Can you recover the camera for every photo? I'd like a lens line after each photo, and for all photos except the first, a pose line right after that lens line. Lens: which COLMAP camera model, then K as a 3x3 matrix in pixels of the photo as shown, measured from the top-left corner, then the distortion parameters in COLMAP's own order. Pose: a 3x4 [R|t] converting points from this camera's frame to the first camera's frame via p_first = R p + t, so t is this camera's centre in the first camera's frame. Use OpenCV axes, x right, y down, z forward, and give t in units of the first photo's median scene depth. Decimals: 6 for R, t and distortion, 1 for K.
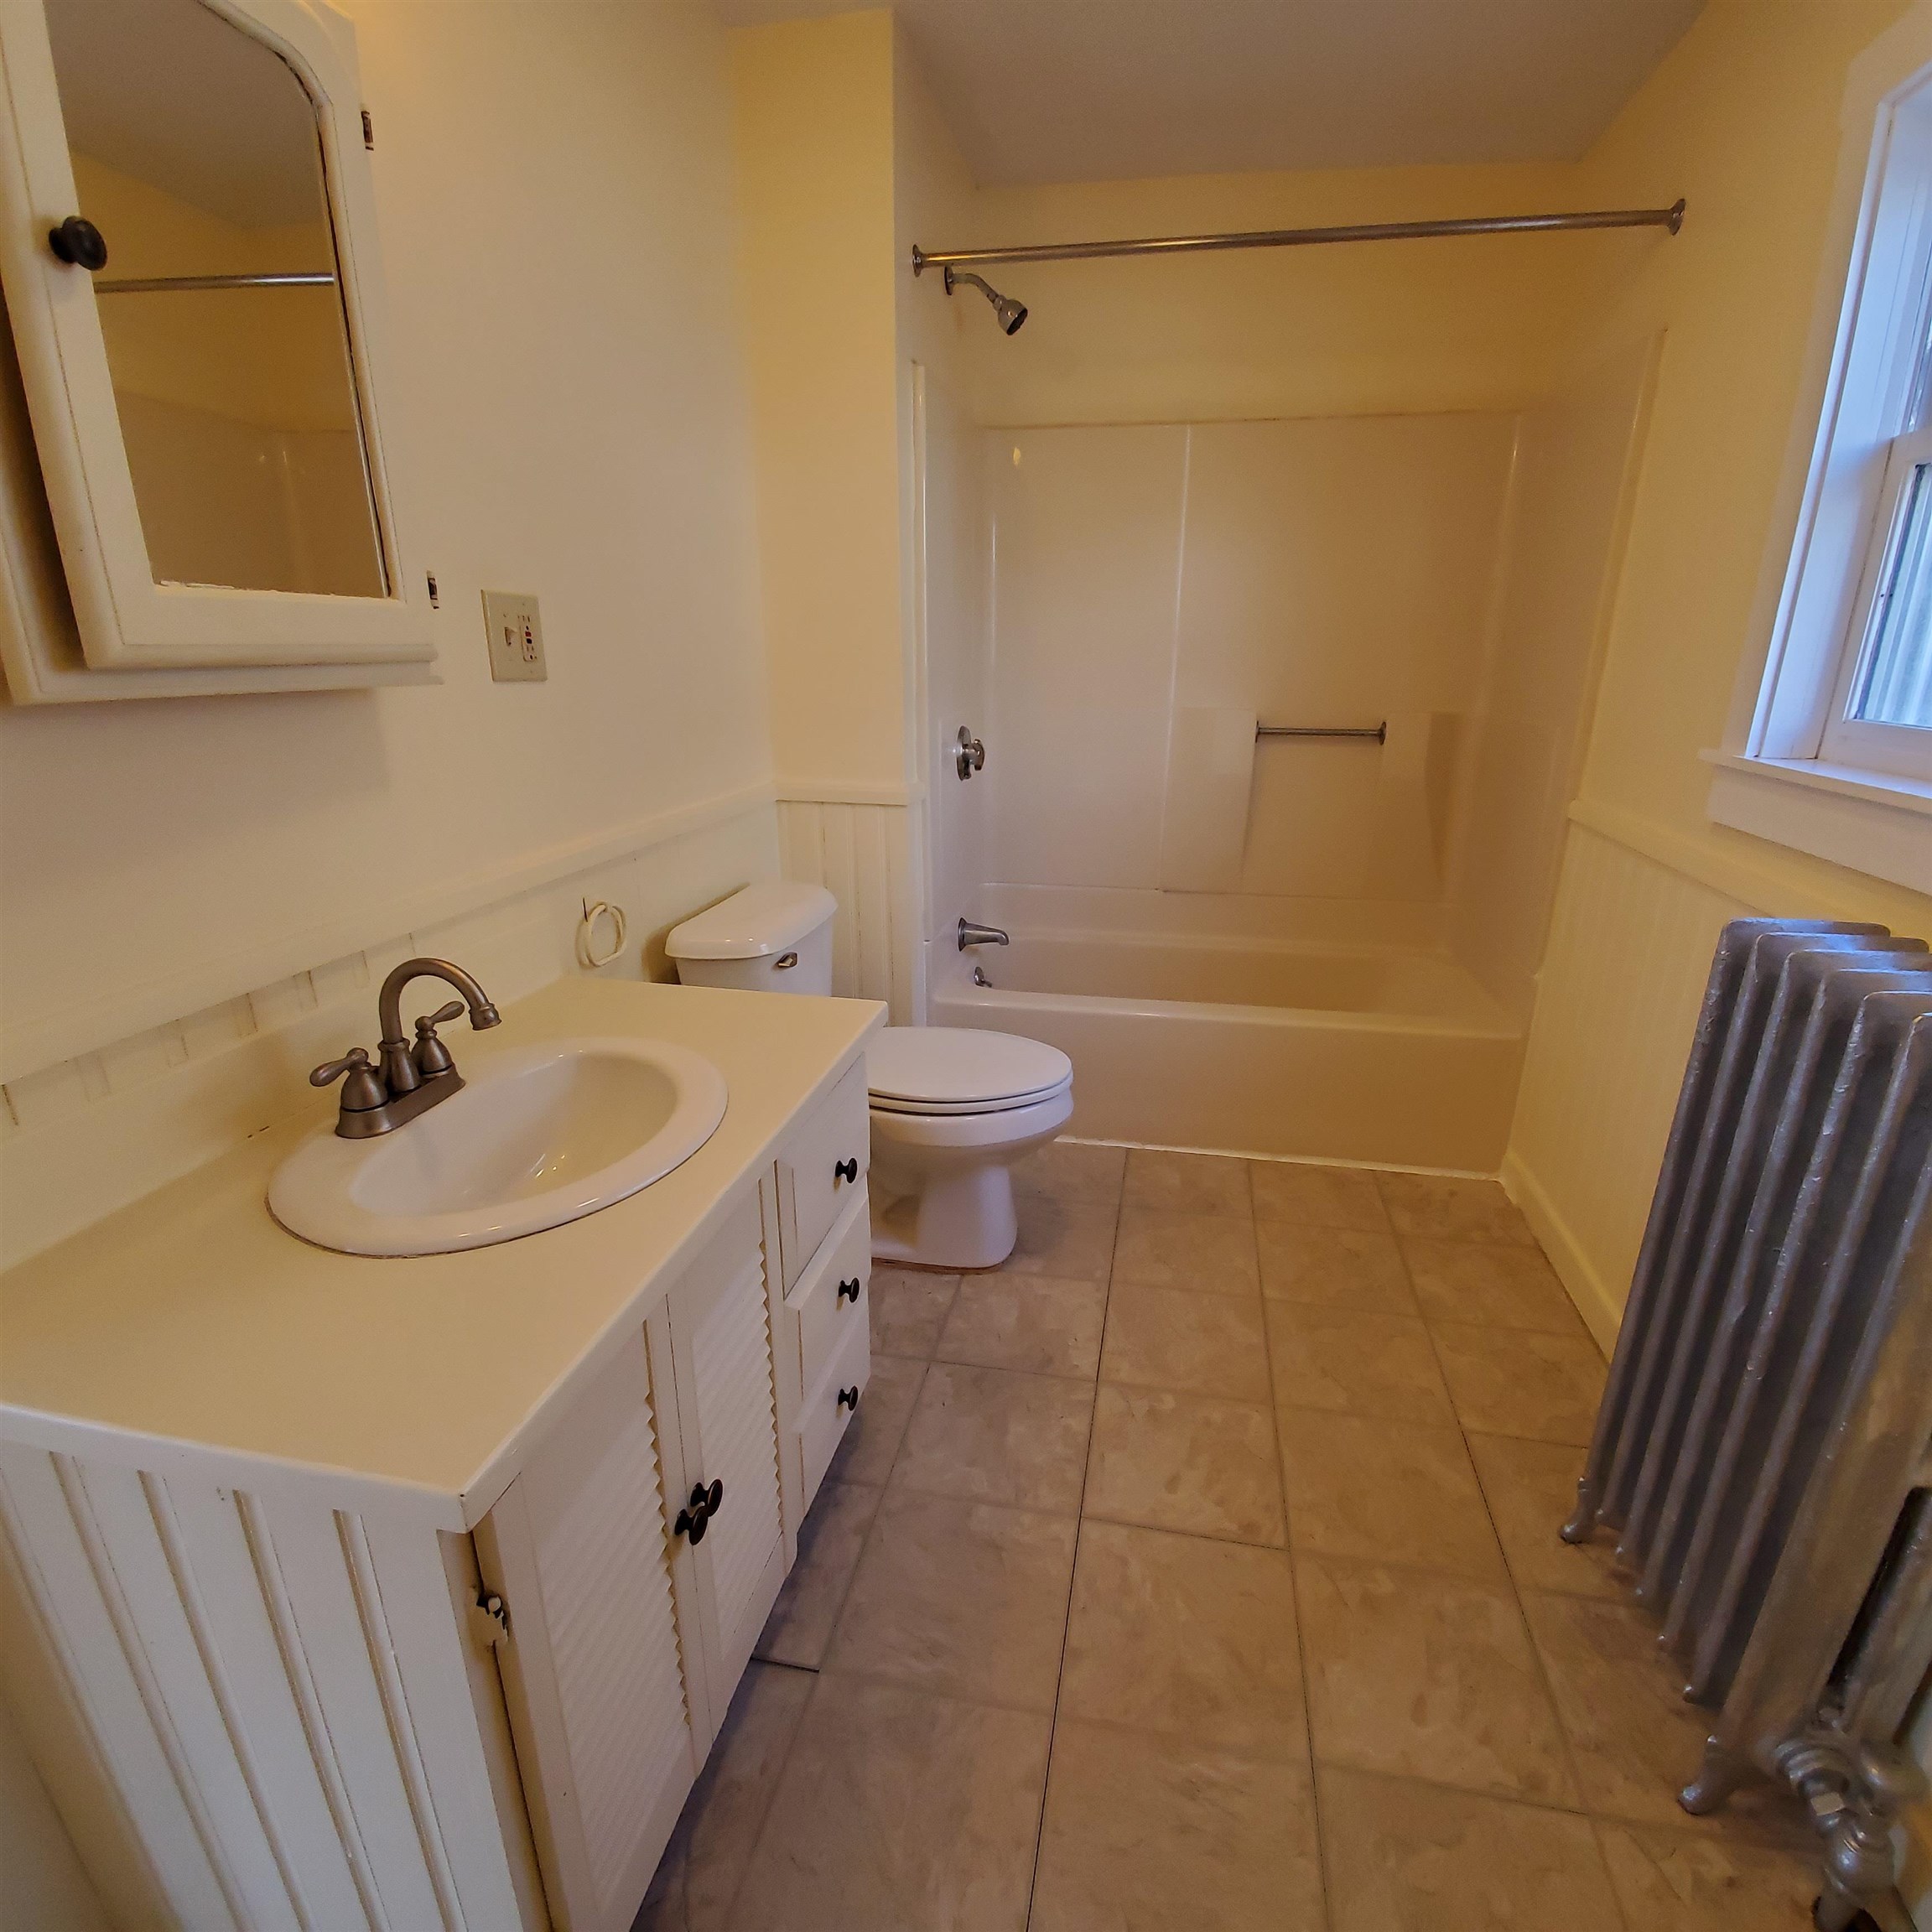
lens RADIAL K [[1011.2, 0, 966.0], [0, 1011.2, 966.0], [0, 0, 1]] dist [0.032605, -0.021991]
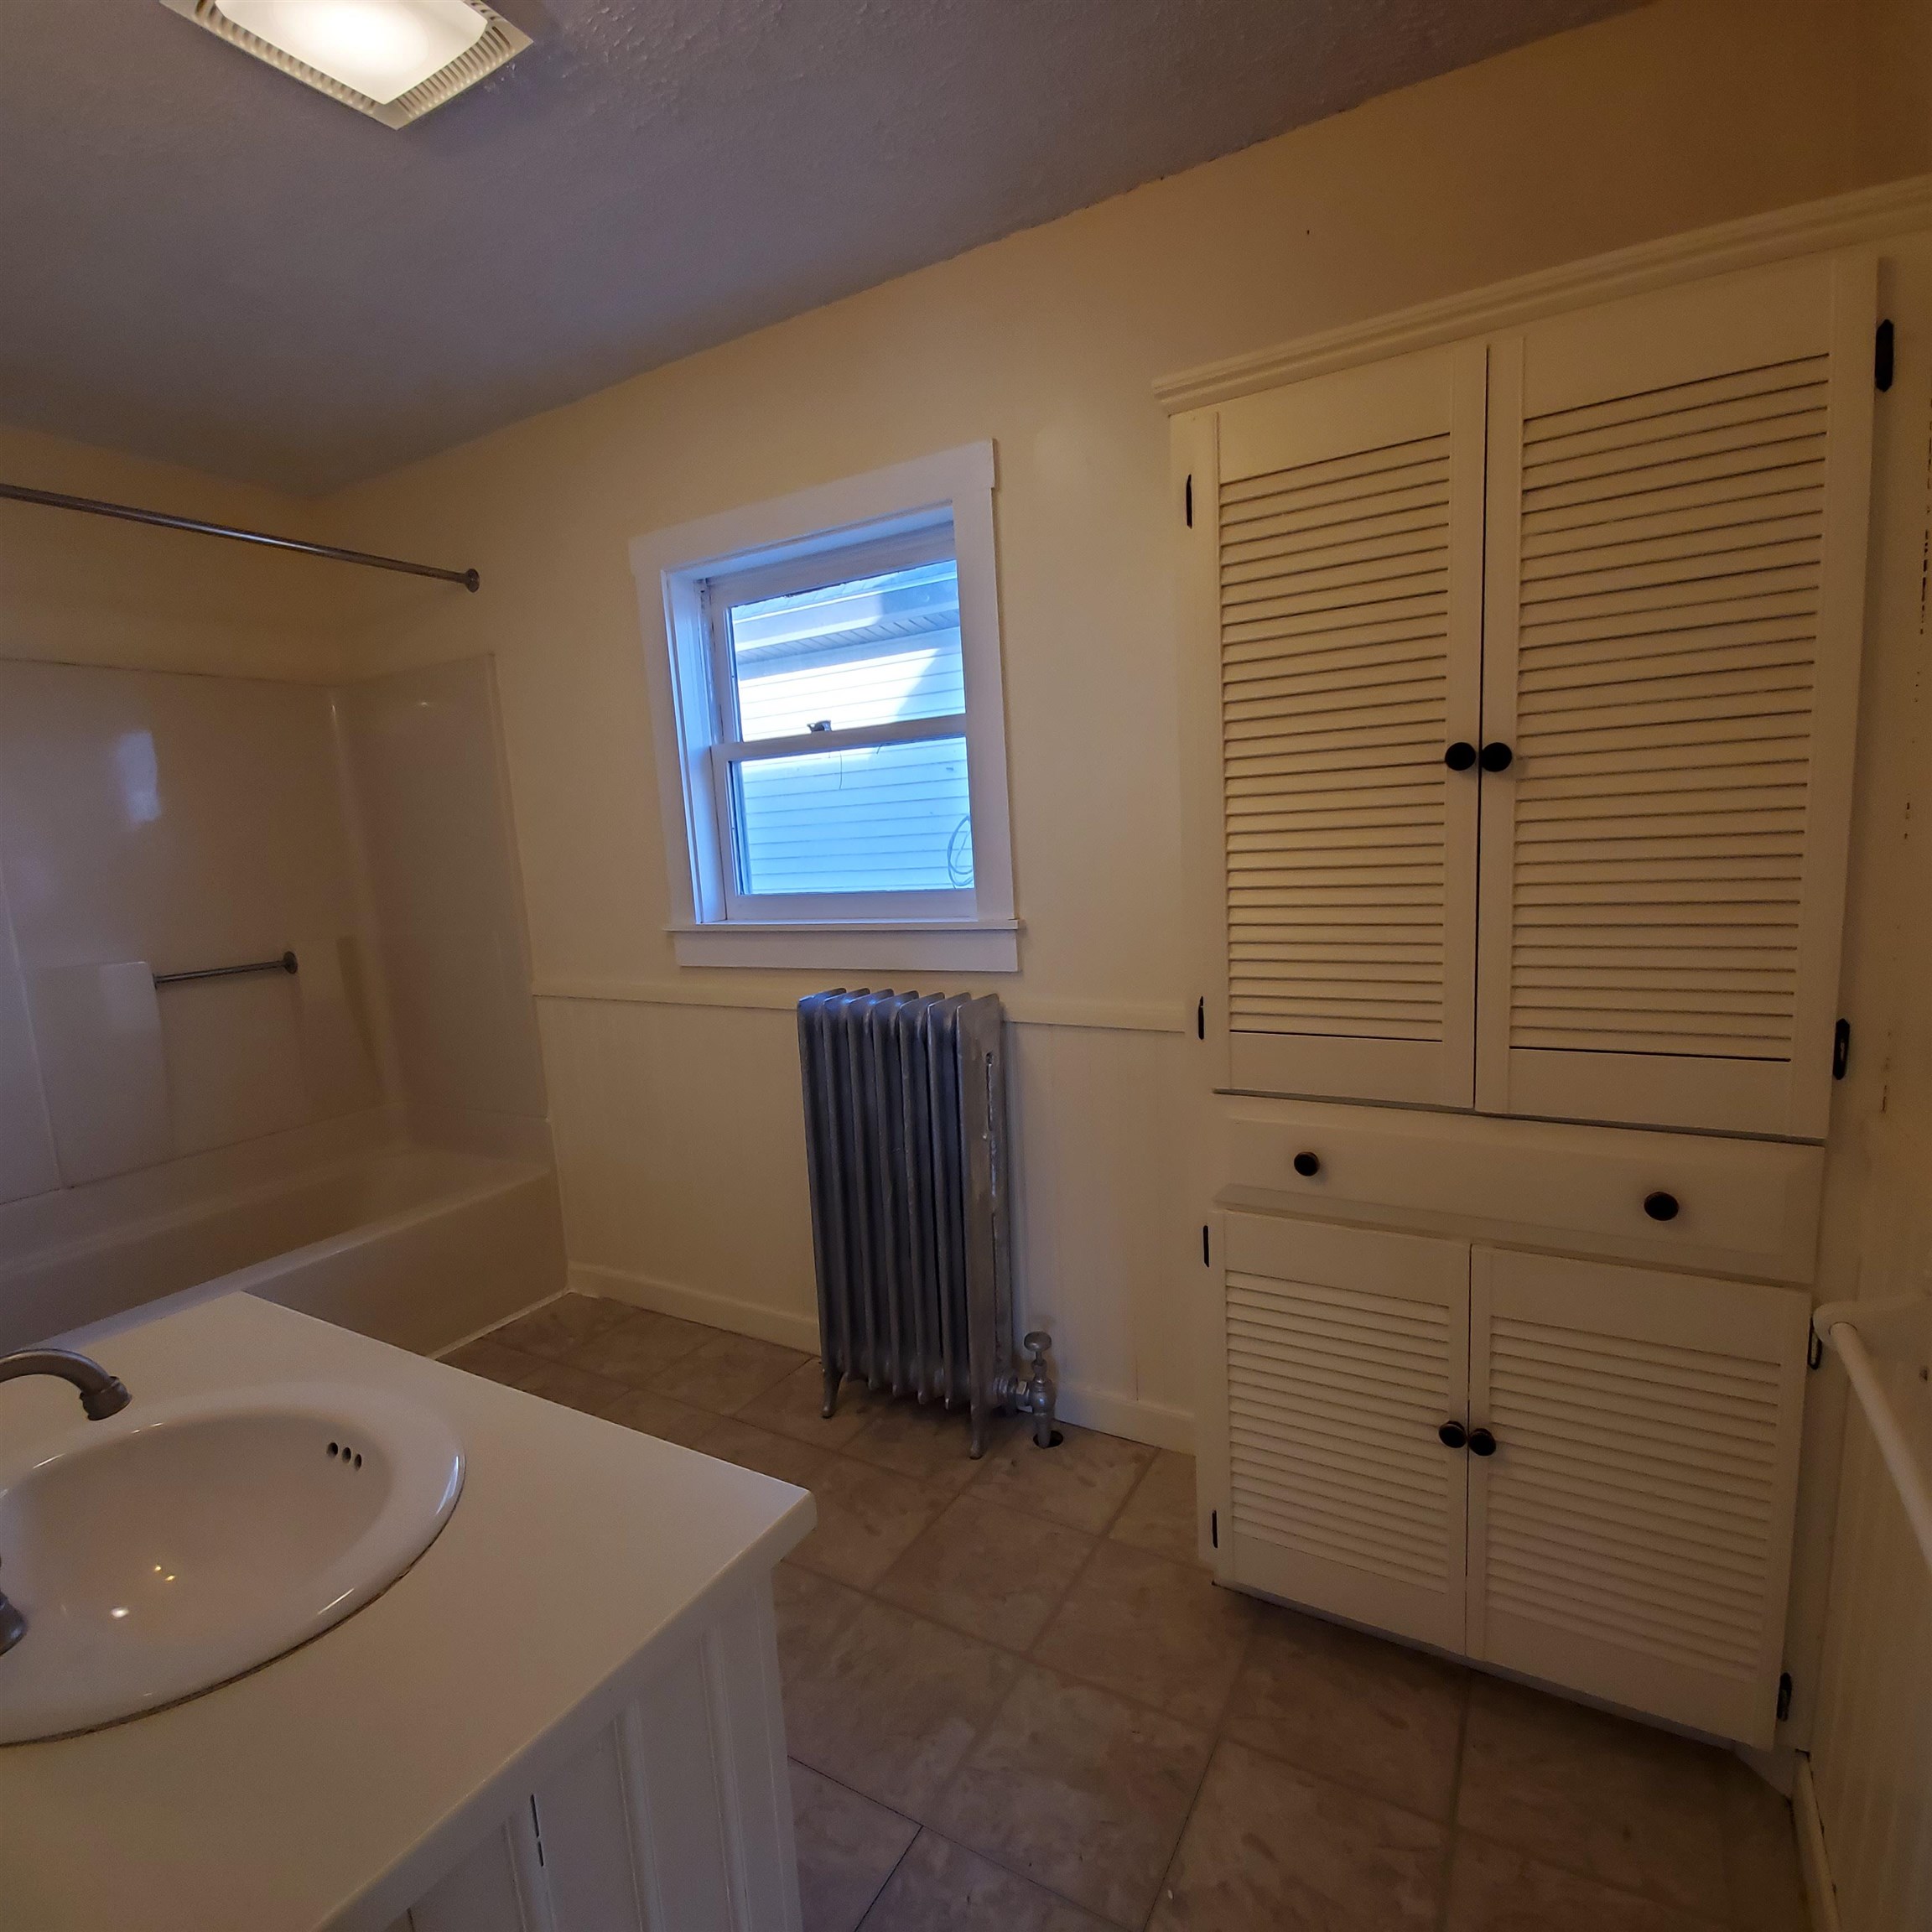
lens RADIAL K [[1049.8, 0, 934.1], [0, 1049.8, 967.7], [0, 0, 1]] dist [-0.000098, -0.000199]
pose [[0.352532, -0.150134, 0.923678, -0.552906], [0.344223, 0.938649, 0.021191, -0.035686], [-0.870191, 0.310480, 0.382583, 0.046485]]
